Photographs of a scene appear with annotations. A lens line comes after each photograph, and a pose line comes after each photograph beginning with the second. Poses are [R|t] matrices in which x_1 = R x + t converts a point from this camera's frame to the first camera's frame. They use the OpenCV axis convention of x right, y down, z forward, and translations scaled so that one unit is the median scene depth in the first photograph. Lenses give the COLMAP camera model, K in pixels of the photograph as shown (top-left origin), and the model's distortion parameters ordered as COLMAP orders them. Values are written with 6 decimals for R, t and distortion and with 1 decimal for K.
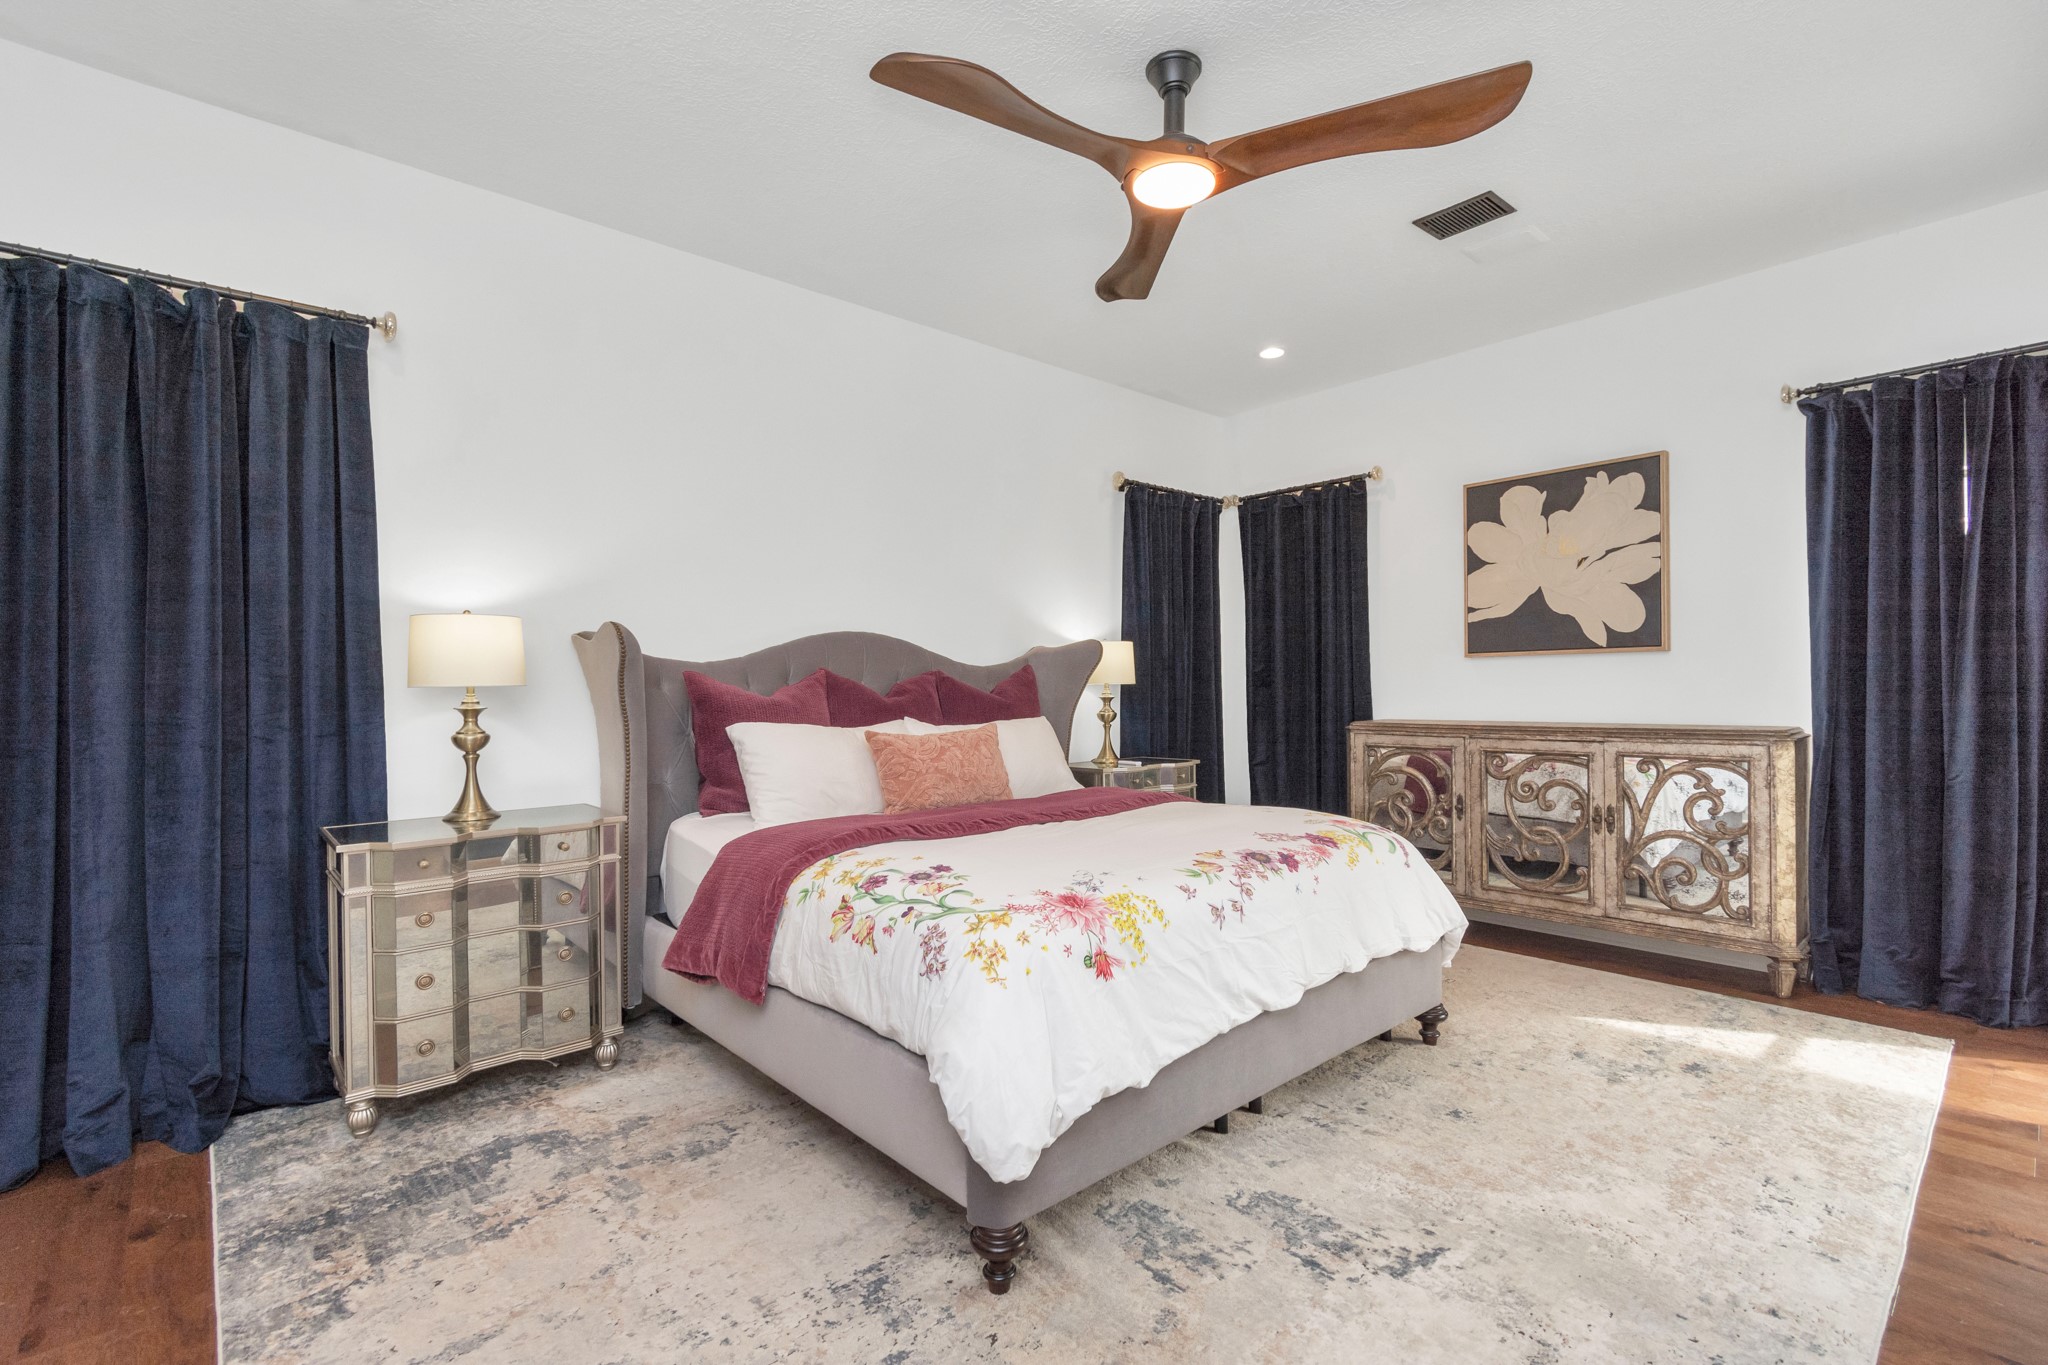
lens RADIAL K [[902.9, 0, 1035.7], [0, 902.9, 689.4], [0, 0, 1]] dist [0.003314, 0.000252]
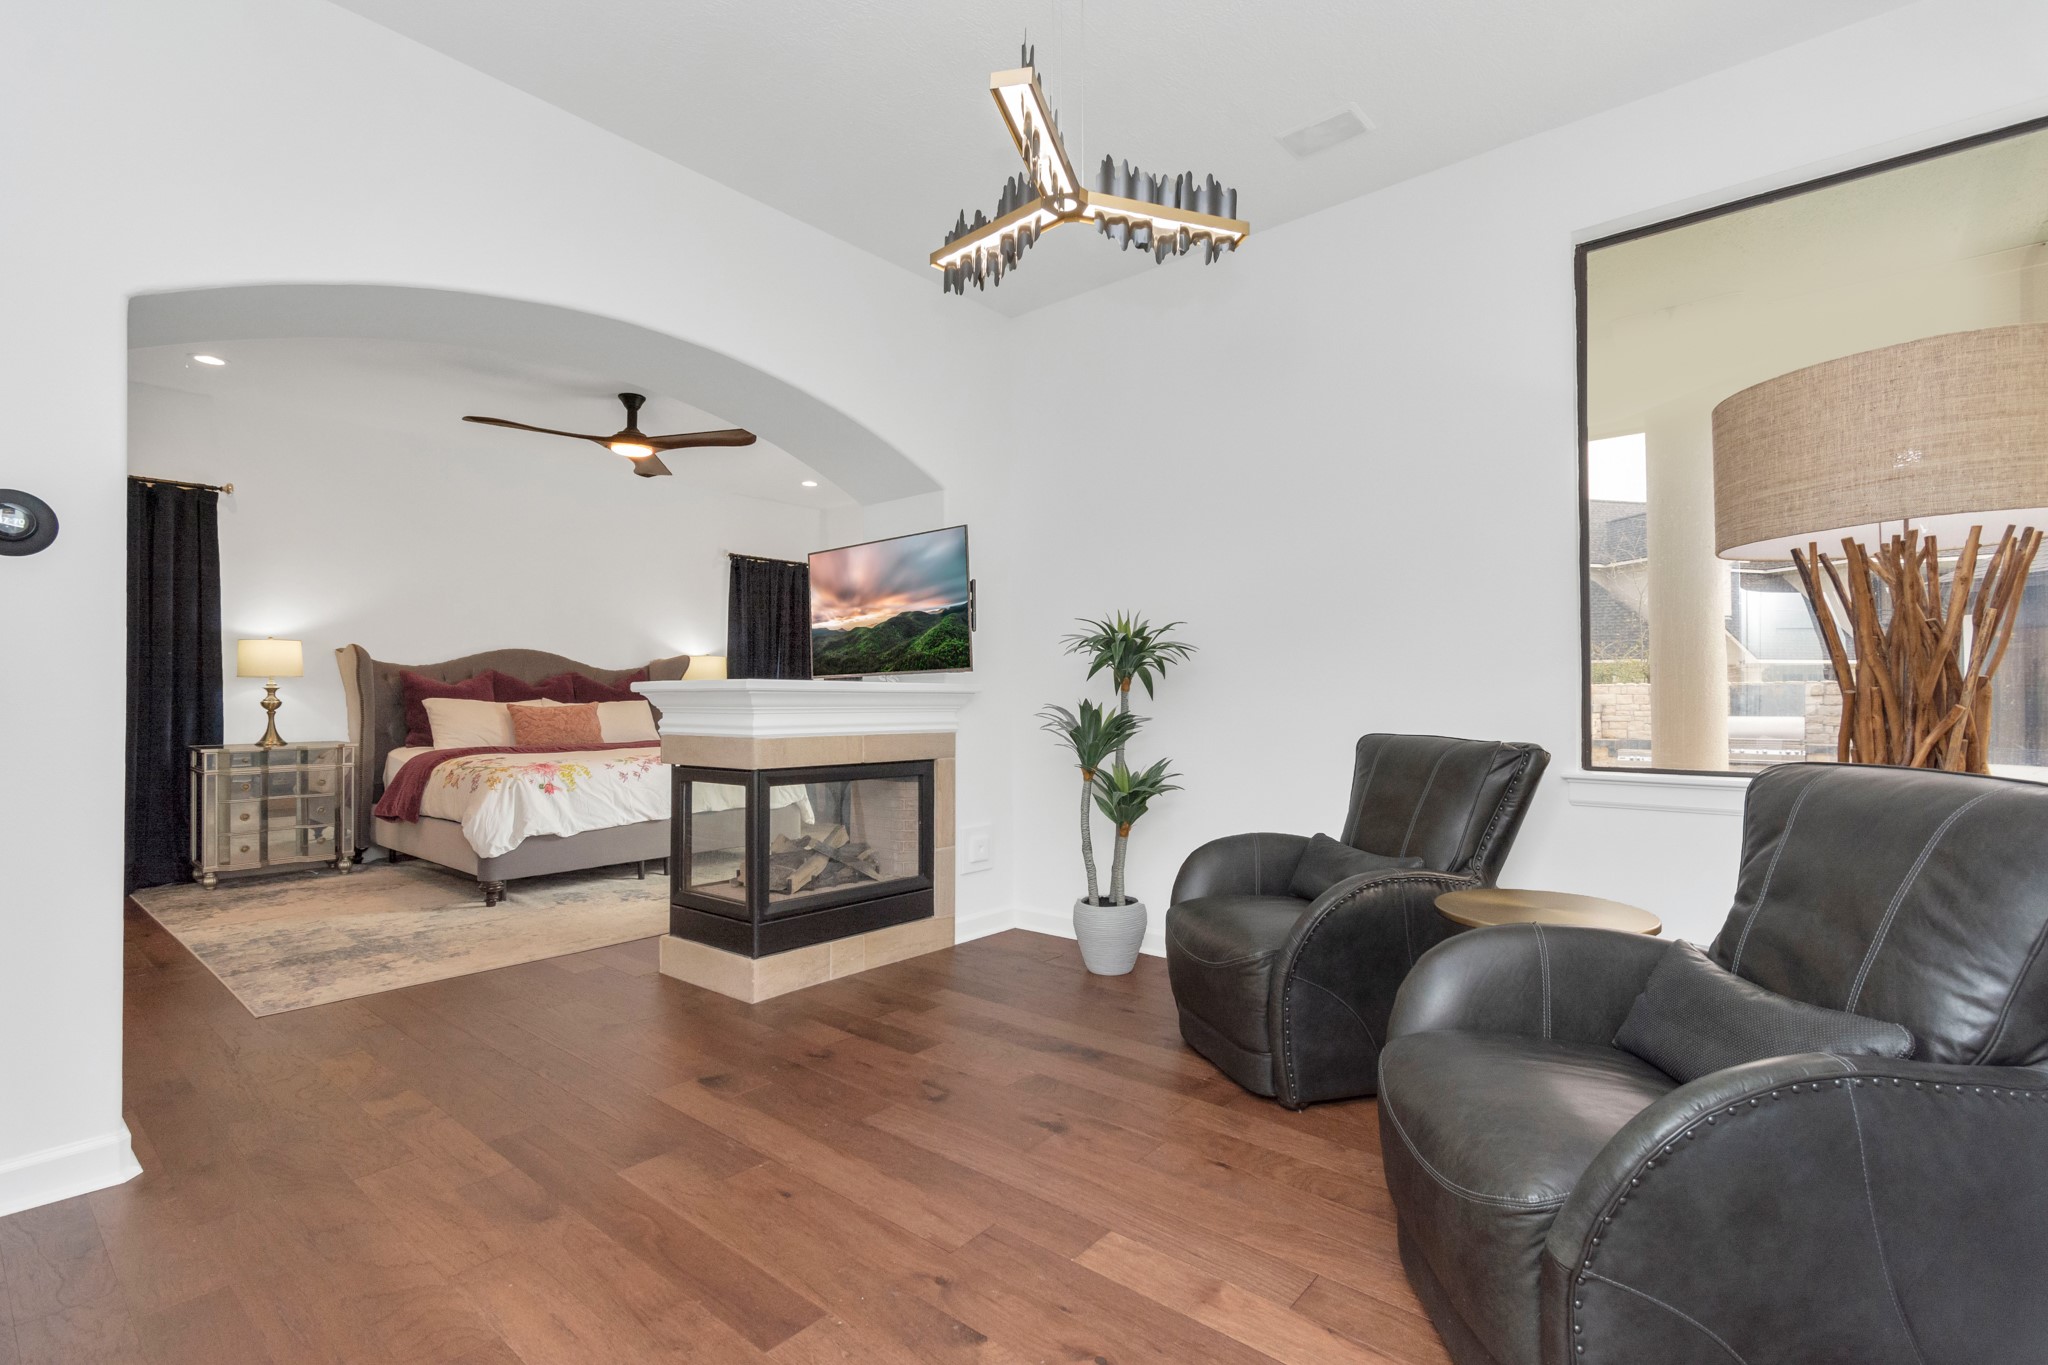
lens RADIAL K [[932.4, 0, 1038.2], [0, 932.4, 688.1], [0, 0, 1]] dist [0.001686, -0.000644]
pose [[0.991359, 0.010103, 0.130788, 0.654787], [-0.008269, 0.999860, -0.014558, 0.033398], [-0.130917, 0.013351, 0.991303, -1.056198]]
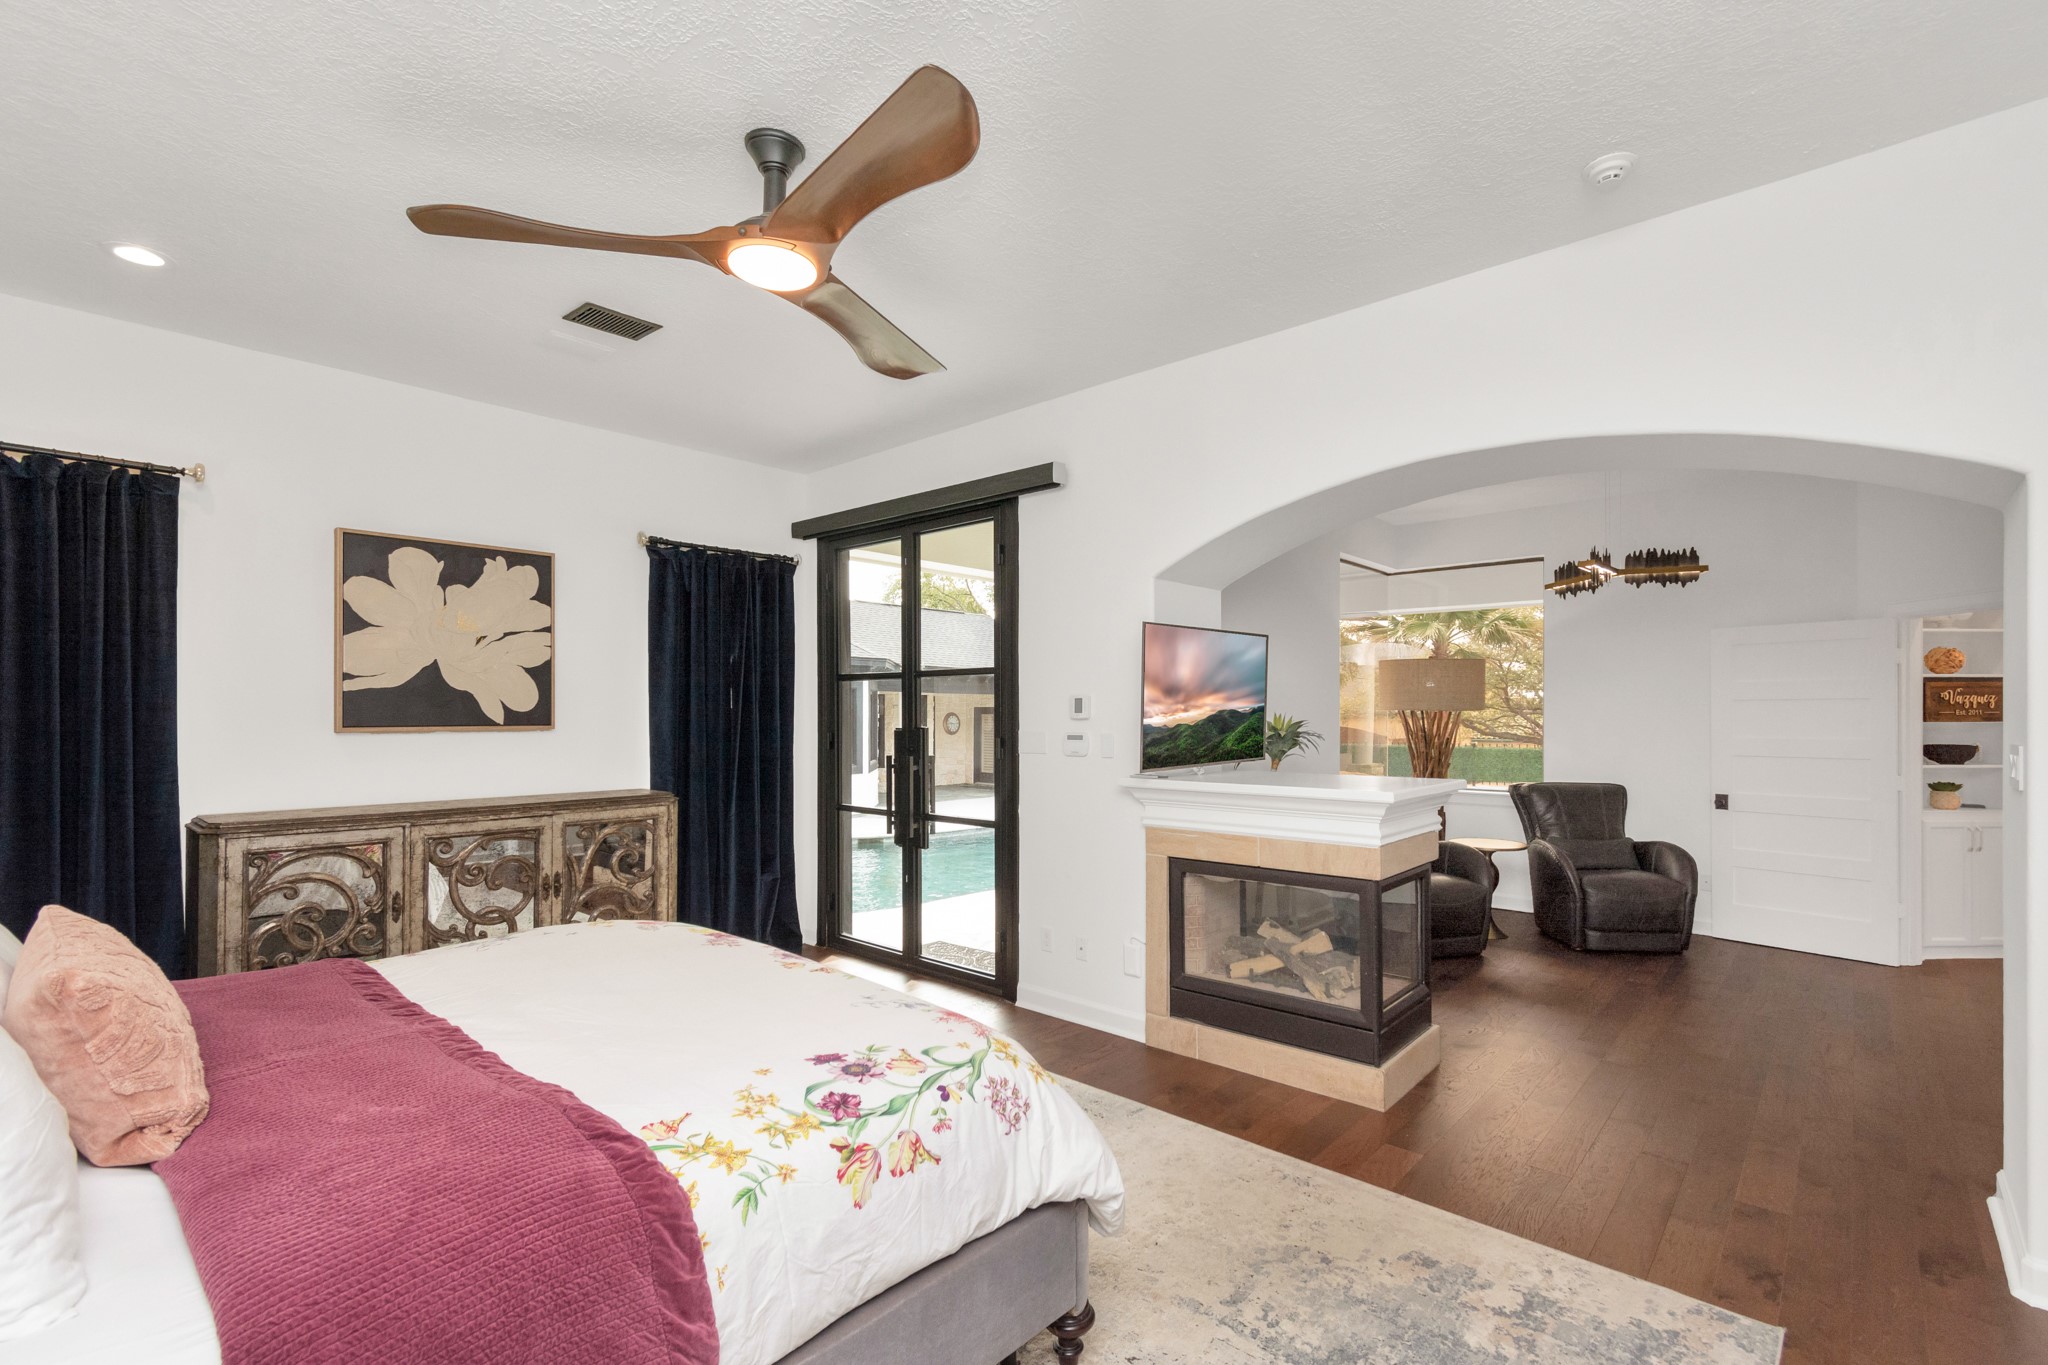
lens RADIAL K [[930.1, 0, 1030.0], [0, 930.1, 718.8], [0, 0, 1]] dist [-0.000256, -0.000063]
pose [[-0.094408, 0.002537, 0.995530, -0.666162], [0.001025, 0.999996, -0.002452, -0.067037], [-0.995533, 0.000789, -0.094410, 0.654673]]
